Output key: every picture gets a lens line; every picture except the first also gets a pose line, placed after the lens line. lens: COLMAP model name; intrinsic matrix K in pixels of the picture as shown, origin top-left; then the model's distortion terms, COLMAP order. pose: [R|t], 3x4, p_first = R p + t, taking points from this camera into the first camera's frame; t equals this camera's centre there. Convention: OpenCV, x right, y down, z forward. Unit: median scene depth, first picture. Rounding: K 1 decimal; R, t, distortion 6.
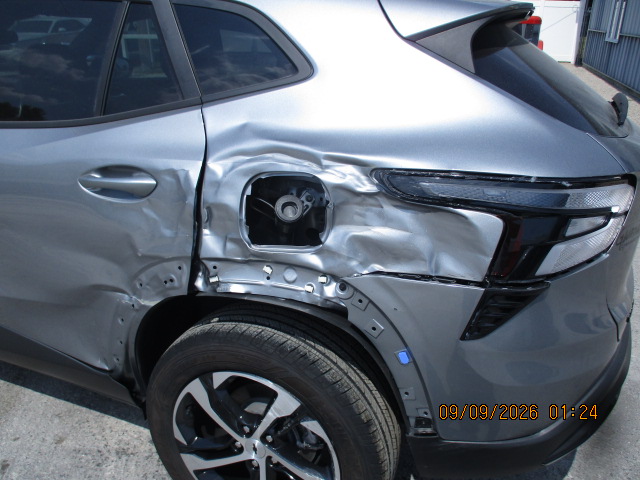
lens RADIAL K [[537.4, 0, 332.1], [0, 537.4, 239.0], [0, 0, 1]] dist [-0.049686, 0.010315]
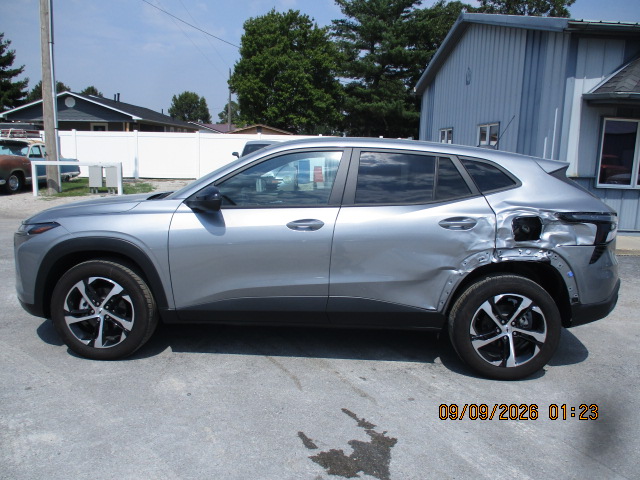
lens RADIAL K [[530.4, 0, 318.6], [0, 530.4, 239.2], [0, 0, 1]] dist [-0.041483, 0.003385]
pose [[0.947558, -0.041118, 0.316927, -2.021378], [0.108371, 0.974272, -0.197609, 0.436273], [-0.300648, 0.221592, 0.927635, -1.282322]]
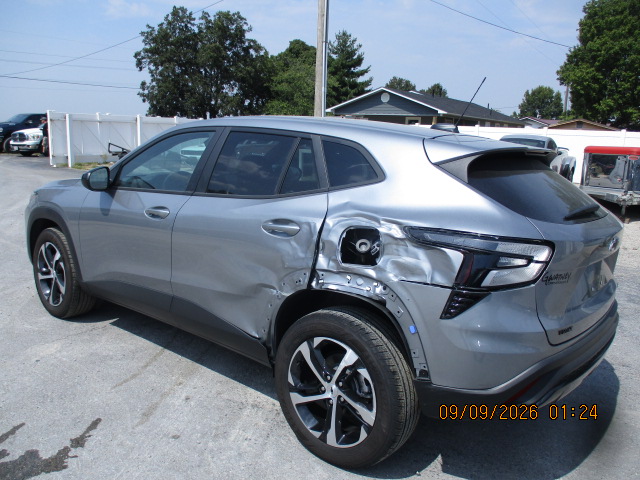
lens RADIAL K [[537.4, 0, 332.1], [0, 537.4, 239.0], [0, 0, 1]] dist [-0.049686, 0.010315]
pose [[0.955750, 0.082530, -0.282366, 0.343615], [-0.138768, 0.972823, -0.185364, 0.282429], [0.259394, 0.216345, 0.941228, -0.811883]]
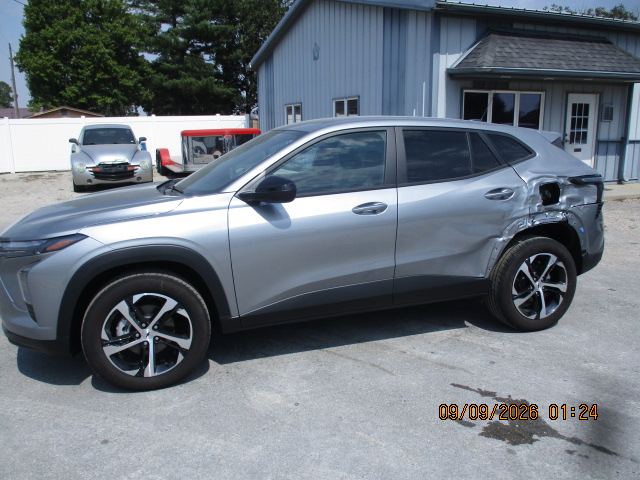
lens RADIAL K [[531.1, 0, 306.9], [0, 531.1, 241.3], [0, 0, 1]] dist [-0.044907, -0.003529]
pose [[0.772806, -0.157234, 0.614856, -3.158432], [0.264817, 0.960342, -0.087262, 0.110242], [-0.576752, 0.230262, 0.783796, -0.577058]]
